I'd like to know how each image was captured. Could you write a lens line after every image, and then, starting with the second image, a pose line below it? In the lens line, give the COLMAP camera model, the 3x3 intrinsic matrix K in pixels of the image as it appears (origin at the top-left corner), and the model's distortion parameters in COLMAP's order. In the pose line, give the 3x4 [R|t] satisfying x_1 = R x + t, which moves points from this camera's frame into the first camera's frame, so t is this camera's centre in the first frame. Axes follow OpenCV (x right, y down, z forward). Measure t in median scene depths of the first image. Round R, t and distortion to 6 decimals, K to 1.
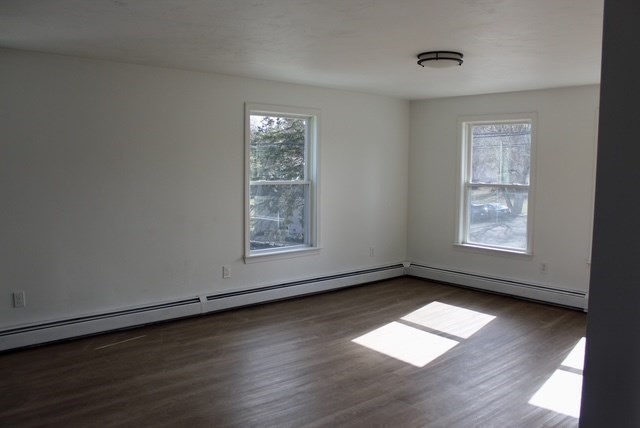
lens RADIAL K [[521.8, 0, 343.4], [0, 521.8, 213.9], [0, 0, 1]] dist [-0.159893, 0.139627]
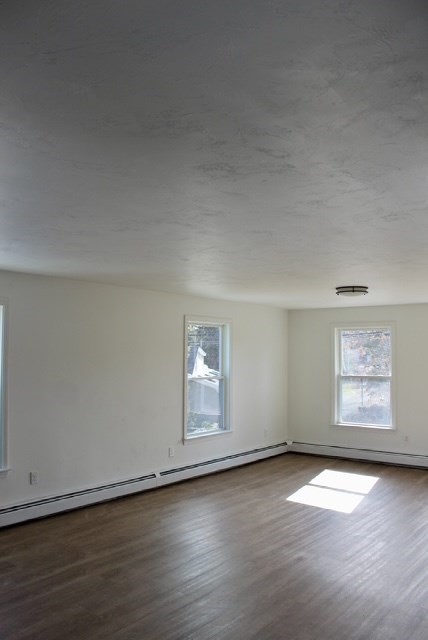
lens RADIAL K [[516.0, 0, 228.2], [0, 516.0, 321.7], [0, 0, 1]] dist [-0.154781, 0.109893]
pose [[0.983901, 0.007426, 0.178562, -0.296988], [0.019989, 0.988294, -0.151244, -0.006173], [-0.177595, 0.152378, 0.972235, -0.226713]]
